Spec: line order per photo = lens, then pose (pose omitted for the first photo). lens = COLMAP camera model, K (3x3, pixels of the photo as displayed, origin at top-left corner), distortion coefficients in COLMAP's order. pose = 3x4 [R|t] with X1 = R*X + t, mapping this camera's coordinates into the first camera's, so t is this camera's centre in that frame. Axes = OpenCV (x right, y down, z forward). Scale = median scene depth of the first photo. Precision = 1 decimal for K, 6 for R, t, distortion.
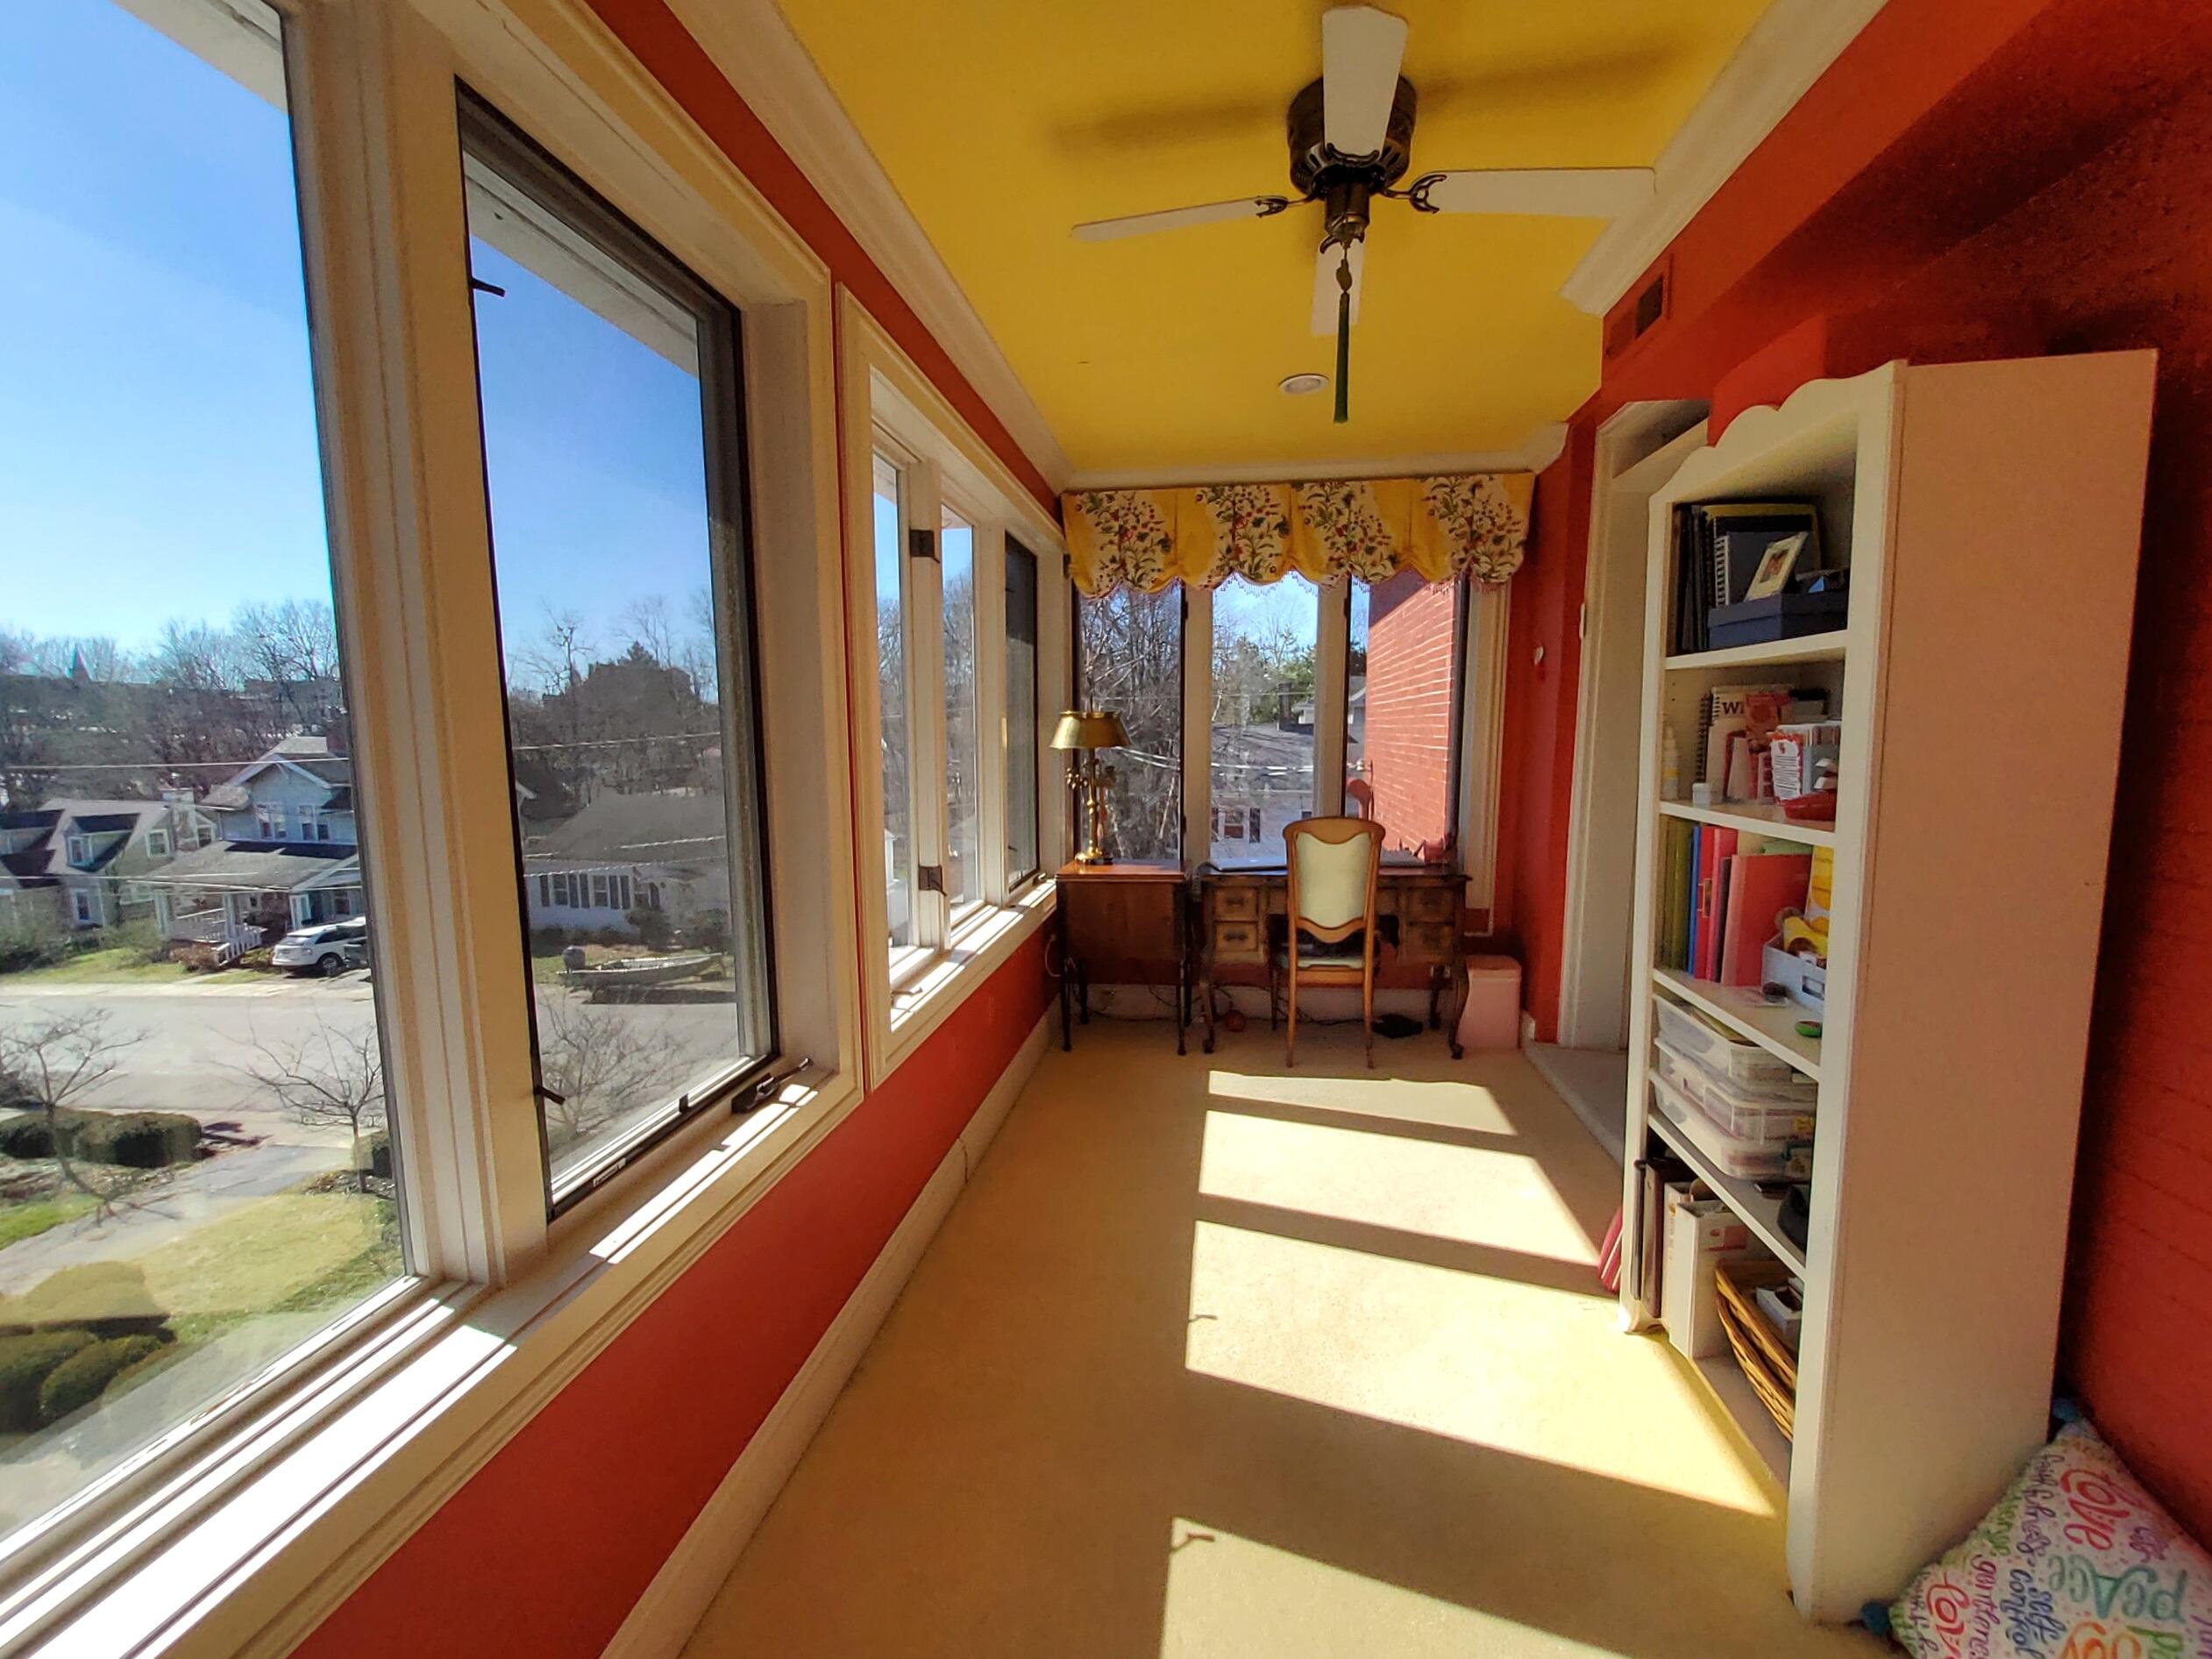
lens RADIAL K [[889.3, 0, 1125.6], [0, 889.3, 838.5], [0, 0, 1]] dist [-0.011767, -0.000483]
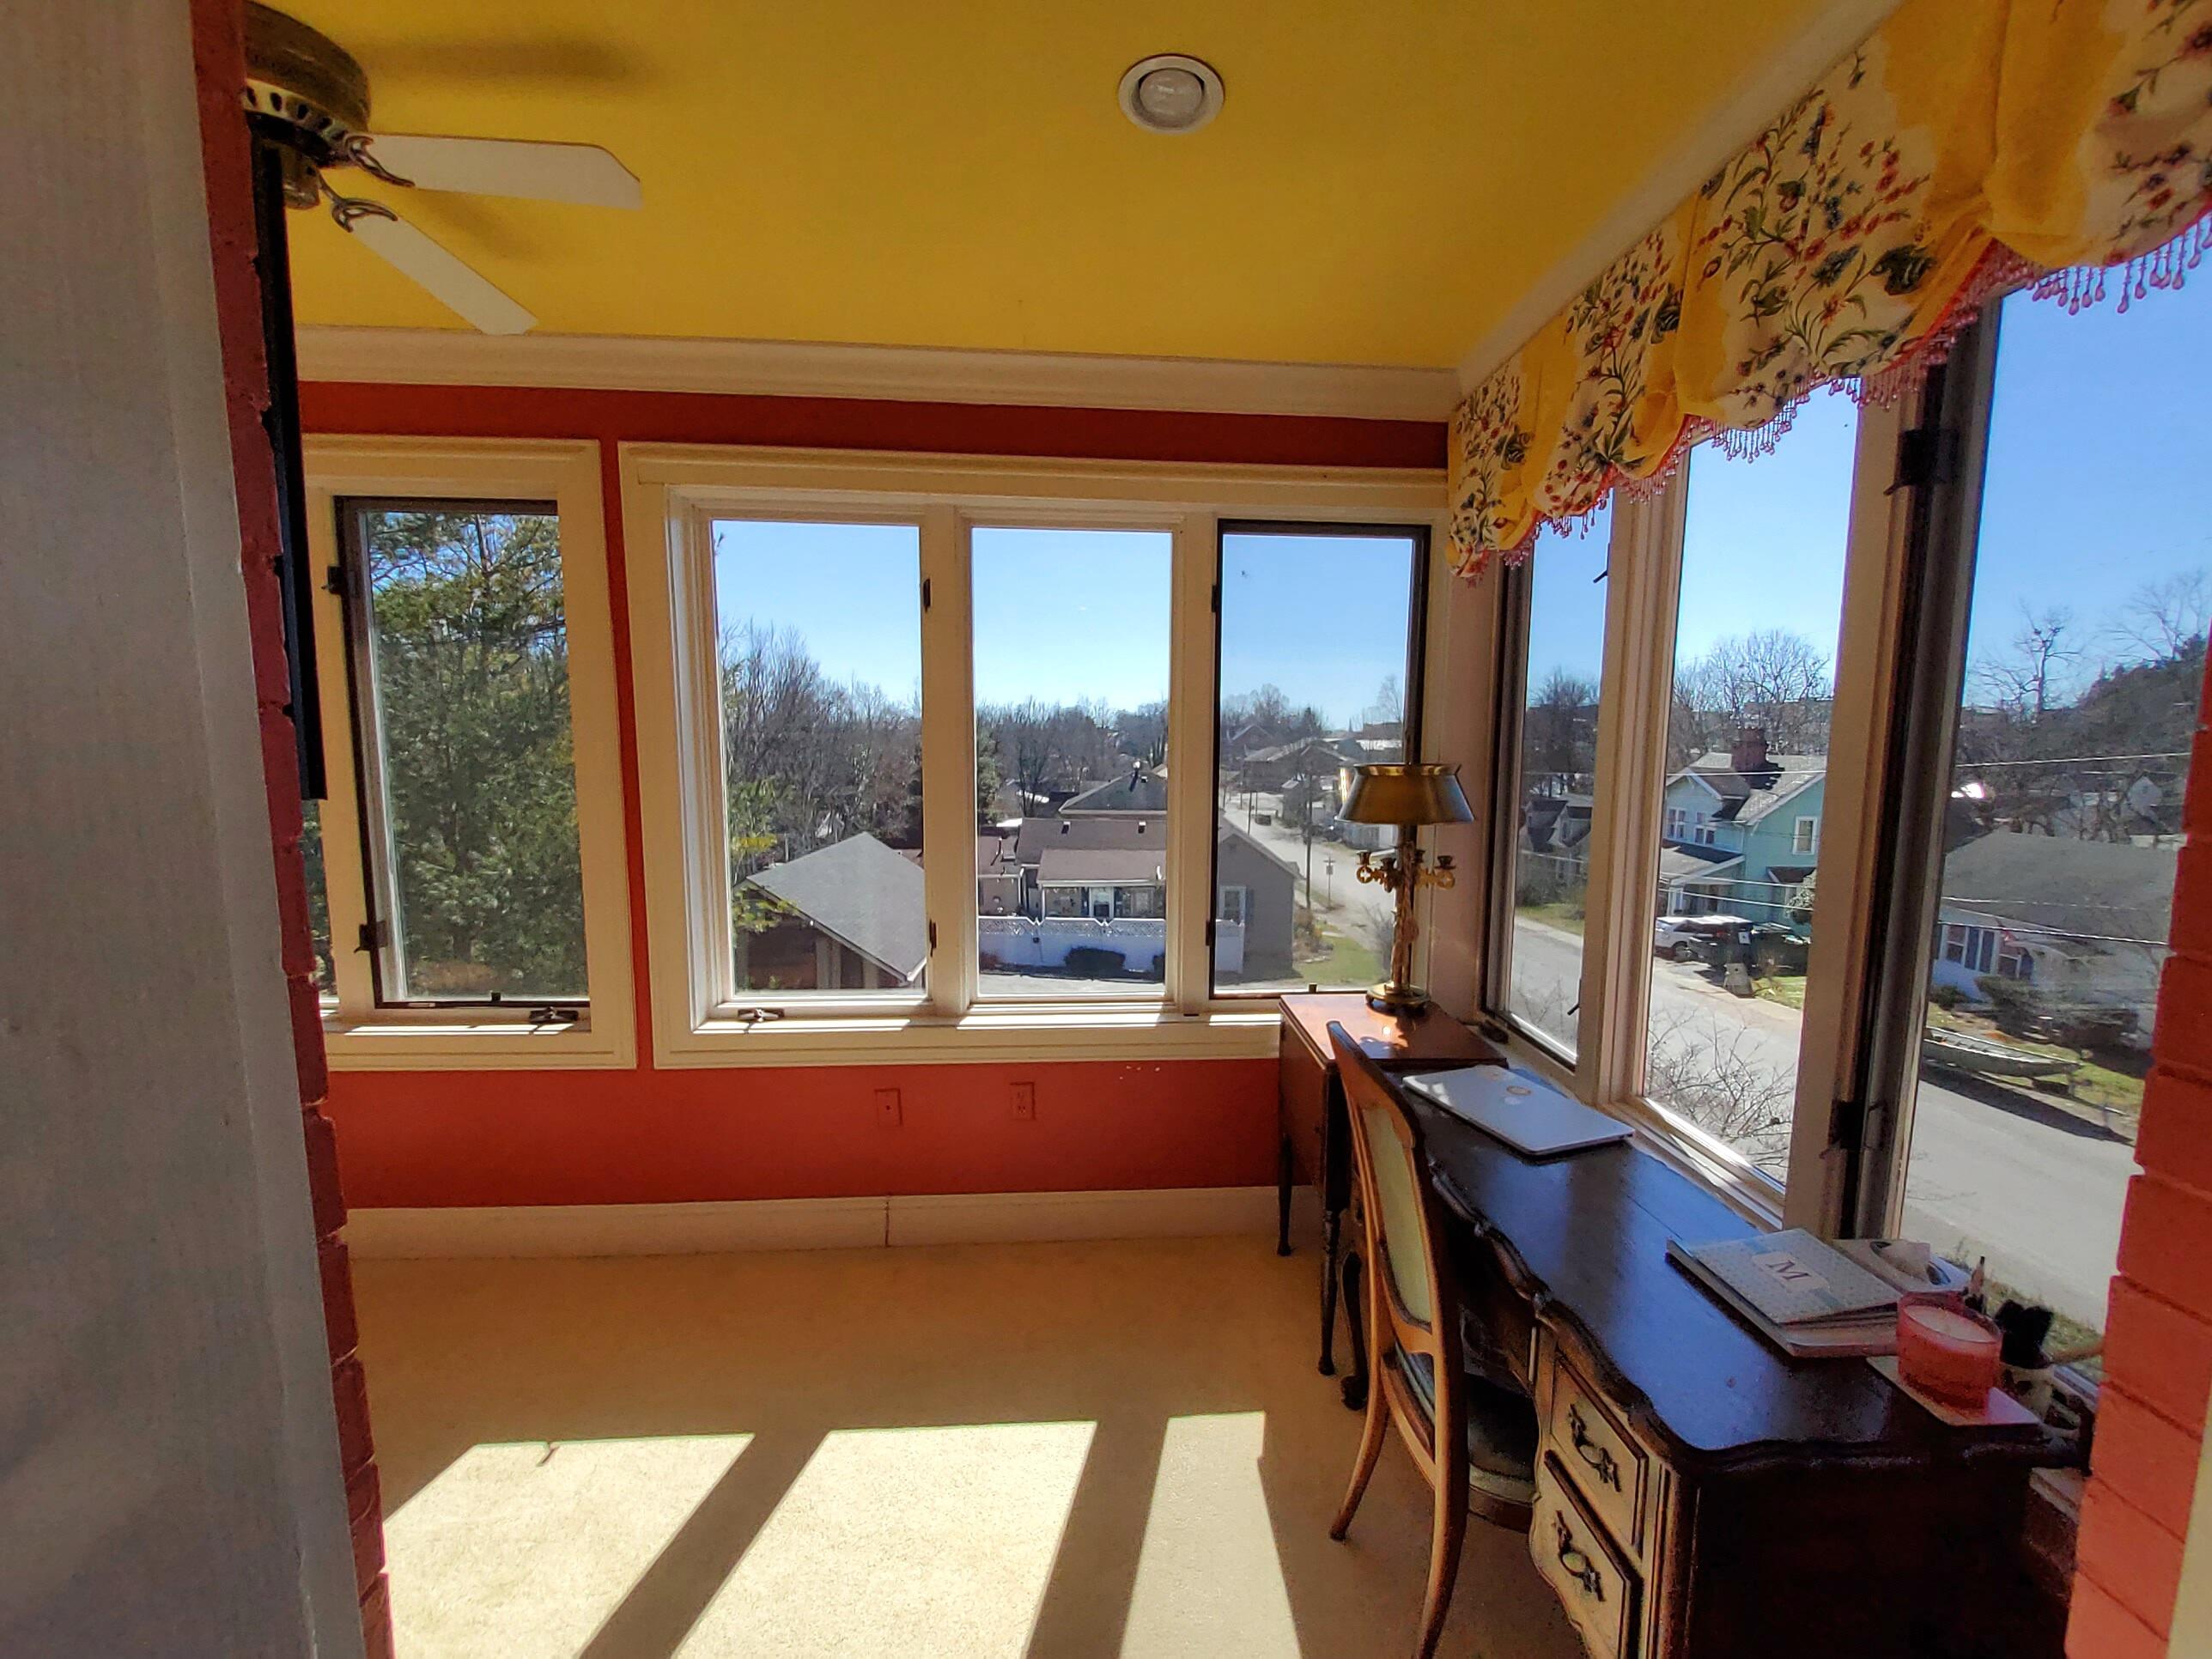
lens RADIAL K [[876.9, 0, 1146.8], [0, 876.9, 840.4], [0, 0, 1]] dist [-0.007290, 0.000022]
pose [[0.201530, 0.115558, -0.972642, 0.061863], [-0.131376, 0.987232, 0.090071, -0.014383], [0.970632, 0.109630, 0.214139, 0.083123]]
